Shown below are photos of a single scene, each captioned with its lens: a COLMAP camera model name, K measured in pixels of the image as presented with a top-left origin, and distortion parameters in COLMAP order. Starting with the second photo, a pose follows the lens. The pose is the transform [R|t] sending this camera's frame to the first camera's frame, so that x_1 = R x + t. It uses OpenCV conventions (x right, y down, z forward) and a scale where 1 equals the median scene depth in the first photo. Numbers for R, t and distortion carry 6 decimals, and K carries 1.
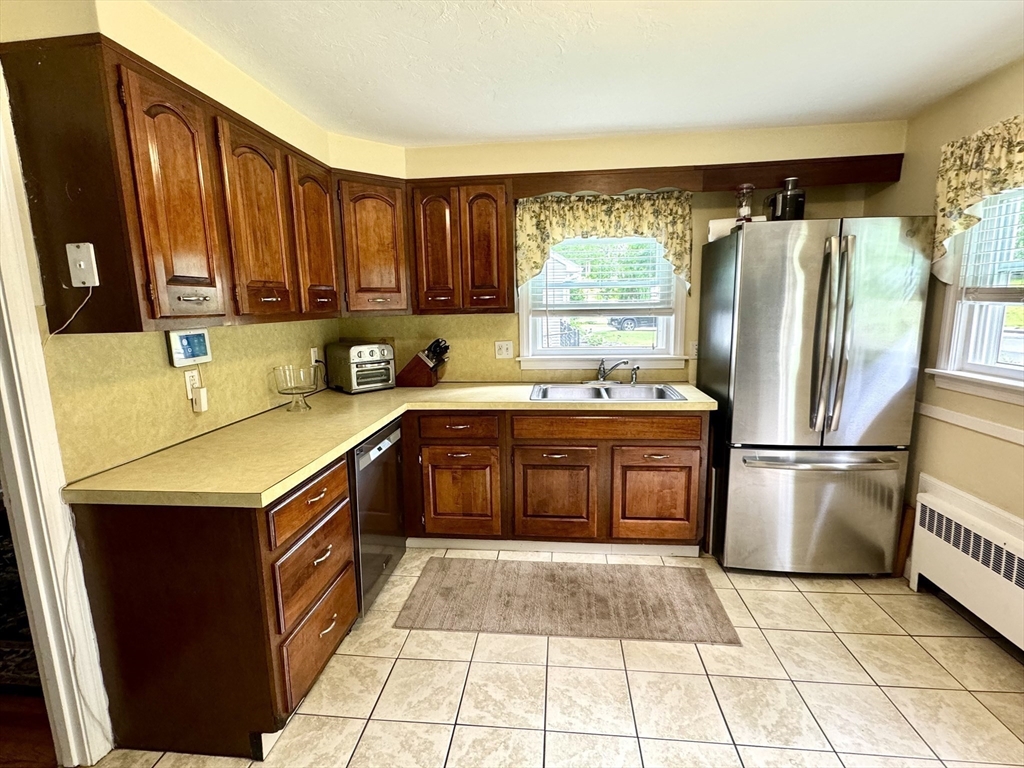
lens RADIAL K [[499.1, 0, 509.2], [0, 499.1, 383.7], [0, 0, 1]] dist [-0.001885, 0.000752]
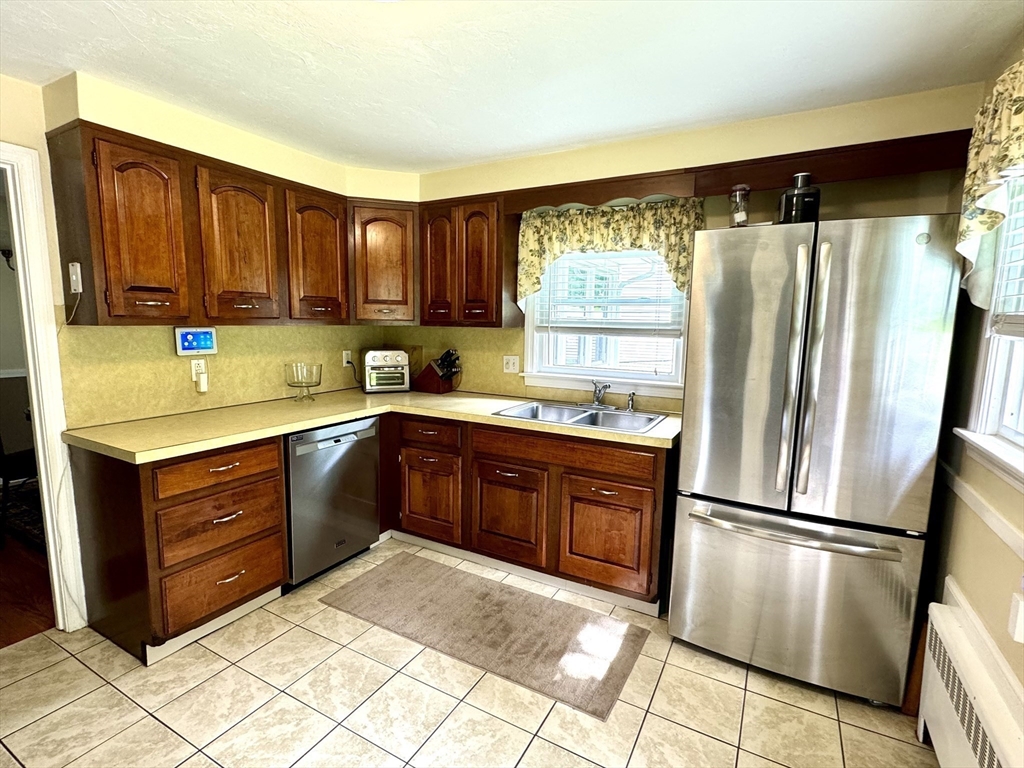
lens RADIAL K [[499.1, 0, 510.5], [0, 499.1, 384.3], [0, 0, 1]] dist [-0.001885, 0.000752]
pose [[0.916894, 0.084902, -0.389996, 0.505797], [-0.096882, 0.995234, -0.011112, -0.021826], [0.387193, 0.047973, 0.920750, 0.100564]]
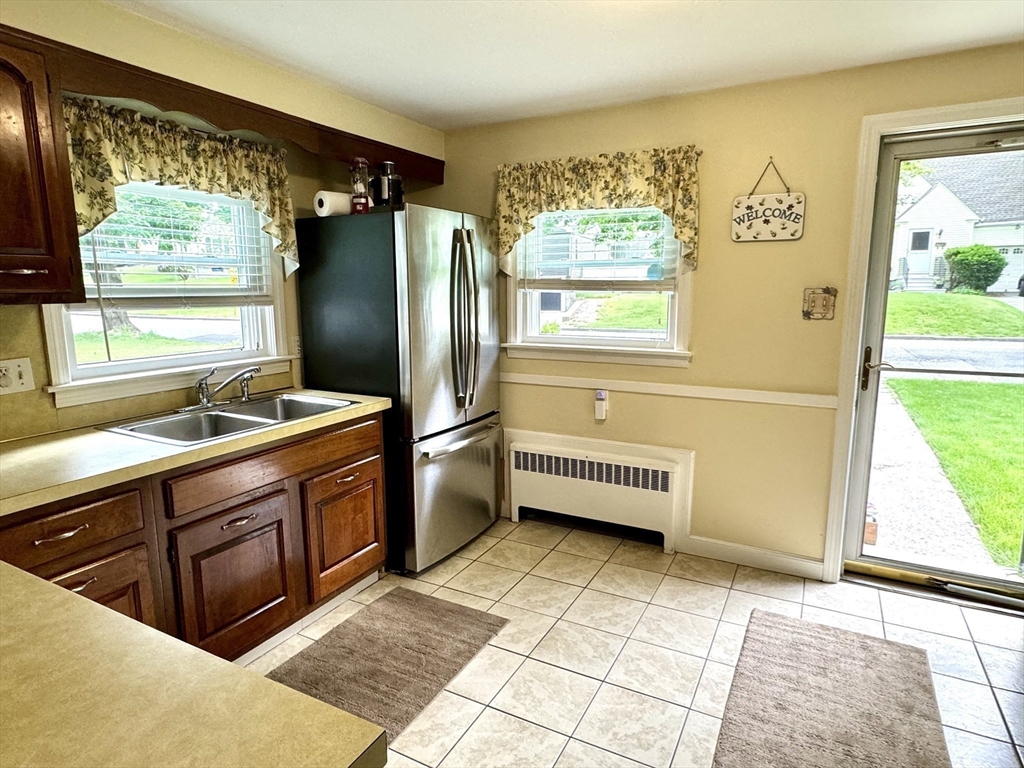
lens RADIAL K [[598.4, 0, 509.8], [0, 598.4, 382.8], [0, 0, 1]] dist [0.015772, -0.001059]
pose [[0.382163, -0.131379, 0.914708, -0.503437], [0.145354, 0.986067, 0.080900, -0.049430], [-0.912592, 0.102039, 0.395935, 0.383942]]
